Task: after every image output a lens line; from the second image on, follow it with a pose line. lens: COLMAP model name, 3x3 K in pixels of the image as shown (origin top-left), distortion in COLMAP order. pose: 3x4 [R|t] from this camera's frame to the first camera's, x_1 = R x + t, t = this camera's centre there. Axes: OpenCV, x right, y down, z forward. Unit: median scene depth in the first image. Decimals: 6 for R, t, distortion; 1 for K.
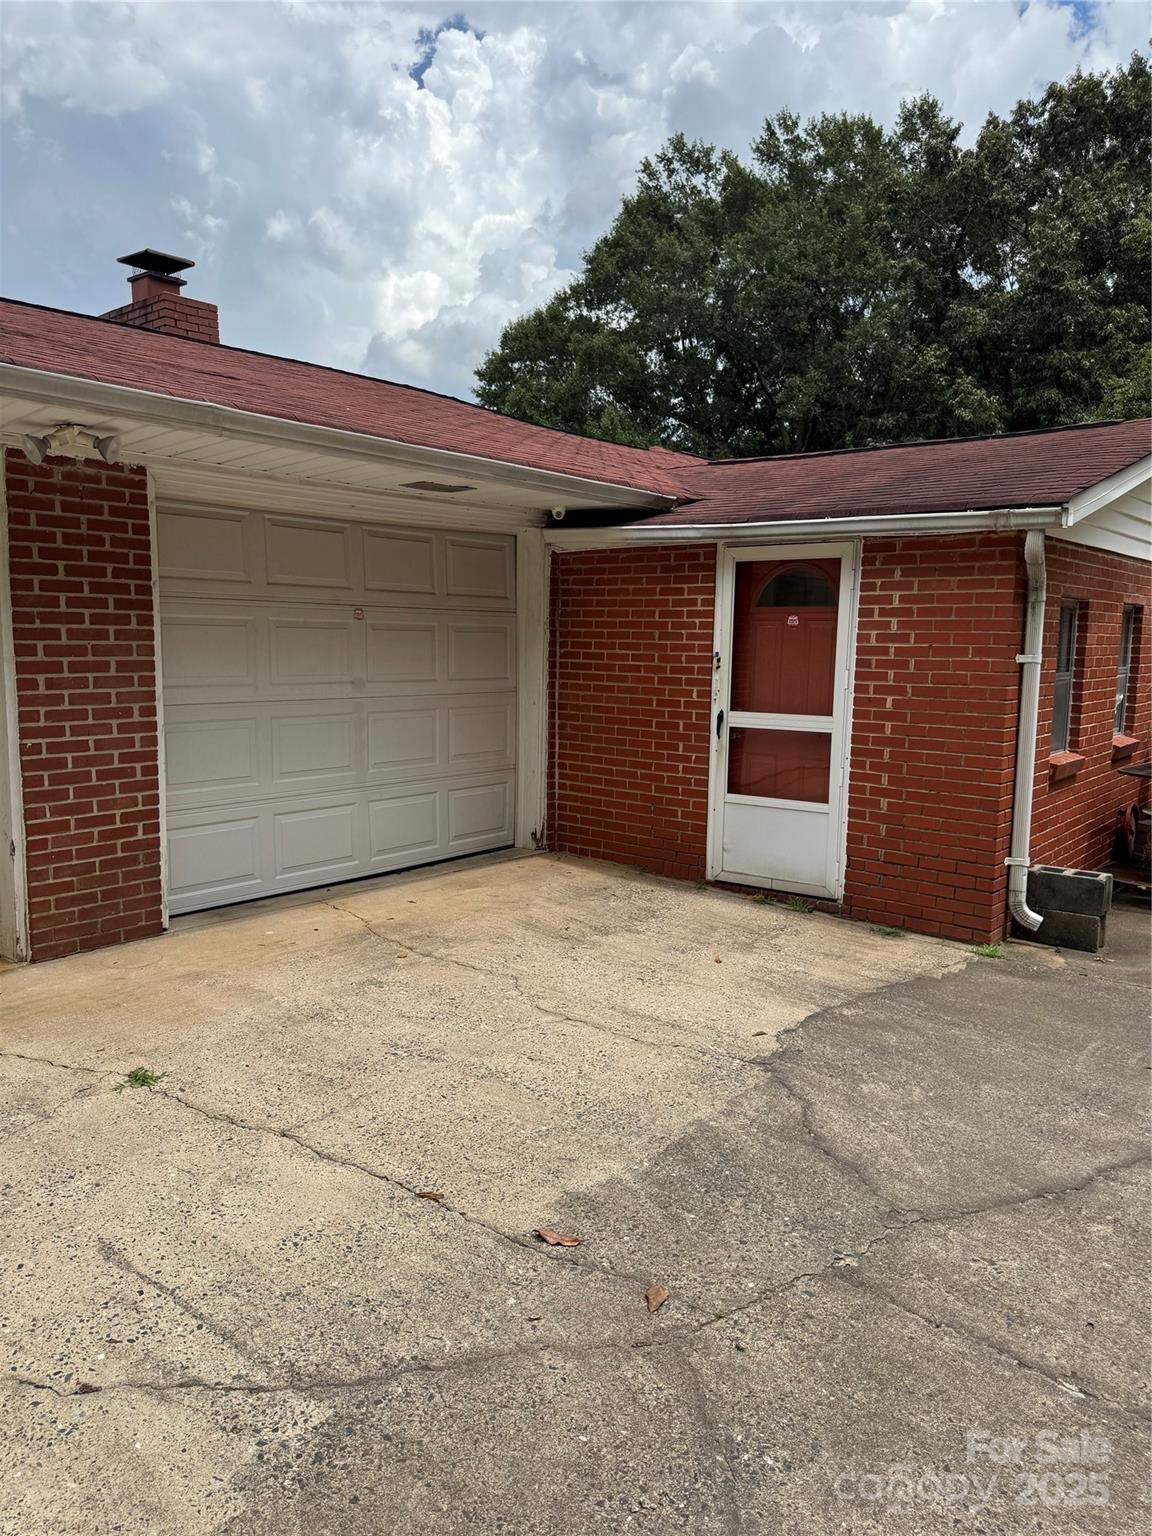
lens RADIAL K [[1070.5, 0, 576.0], [0, 1070.5, 768.0], [0, 0, 1]] dist [0.135576, -0.208416]
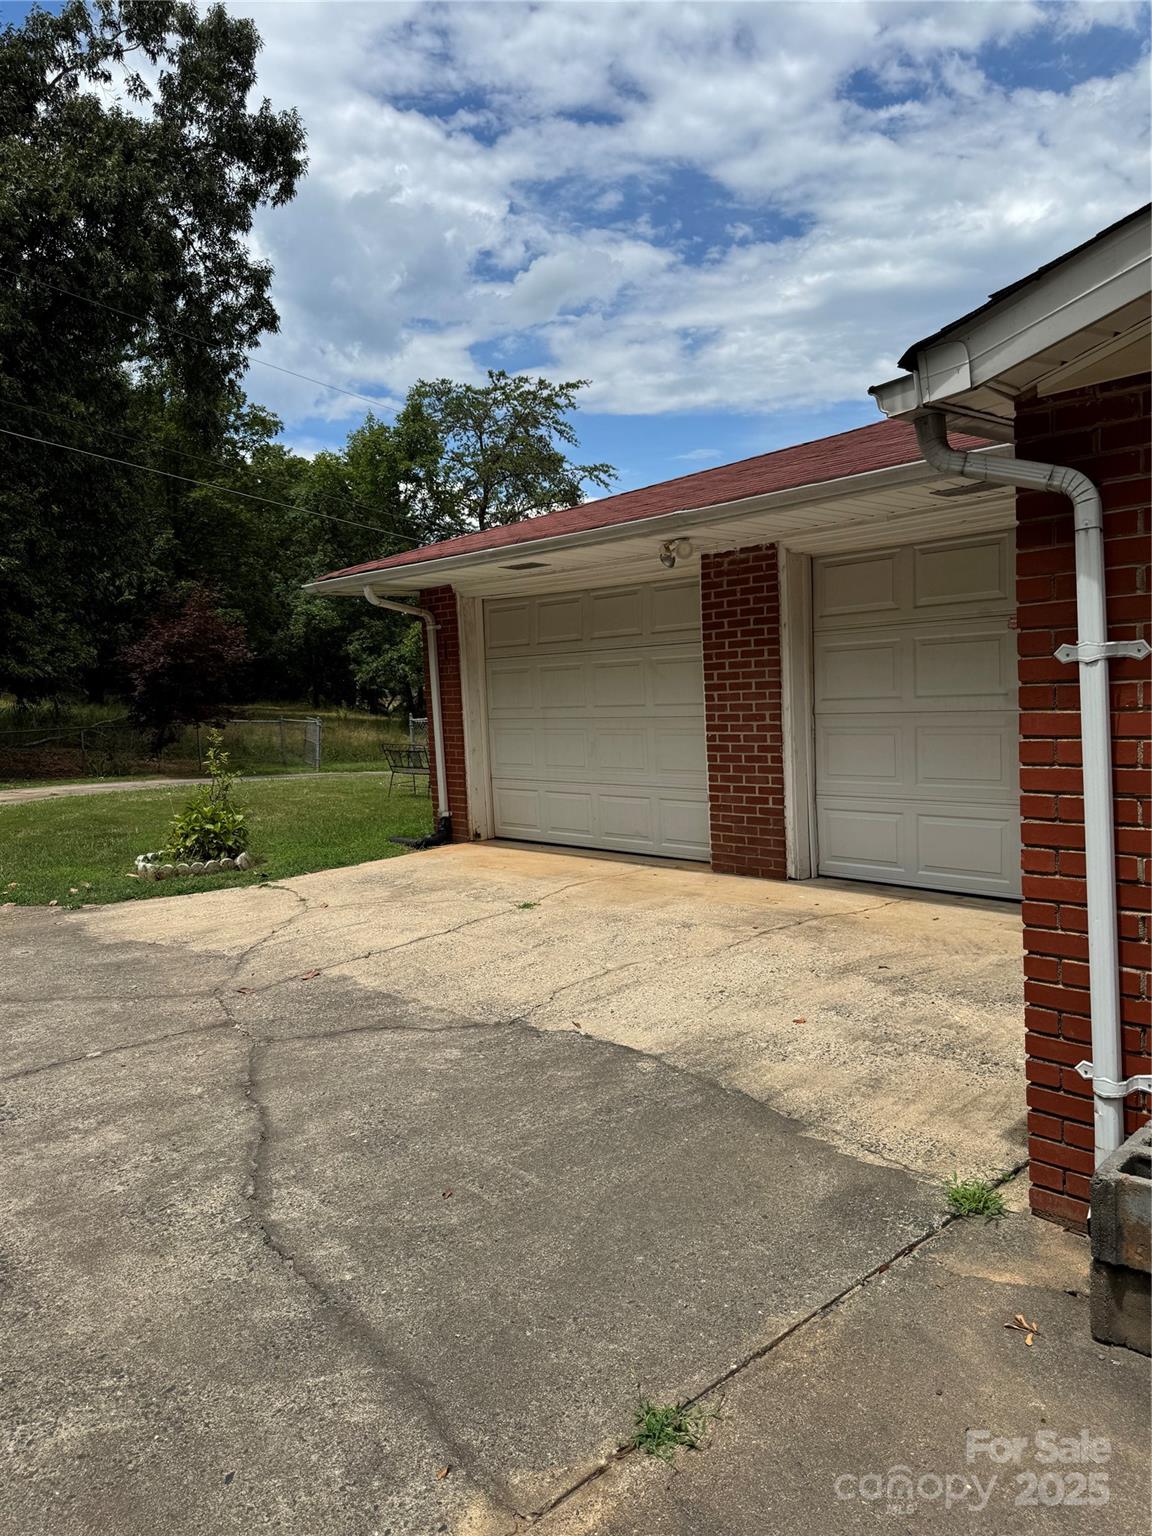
lens RADIAL K [[1070.5, 0, 576.0], [0, 1070.5, 768.0], [0, 0, 1]] dist [0.135576, -0.208416]
pose [[-0.137037, 0.067879, -0.988238, 1.047551], [-0.078327, 0.993783, 0.079121, -0.079079], [0.987464, 0.088248, -0.130868, 0.968155]]
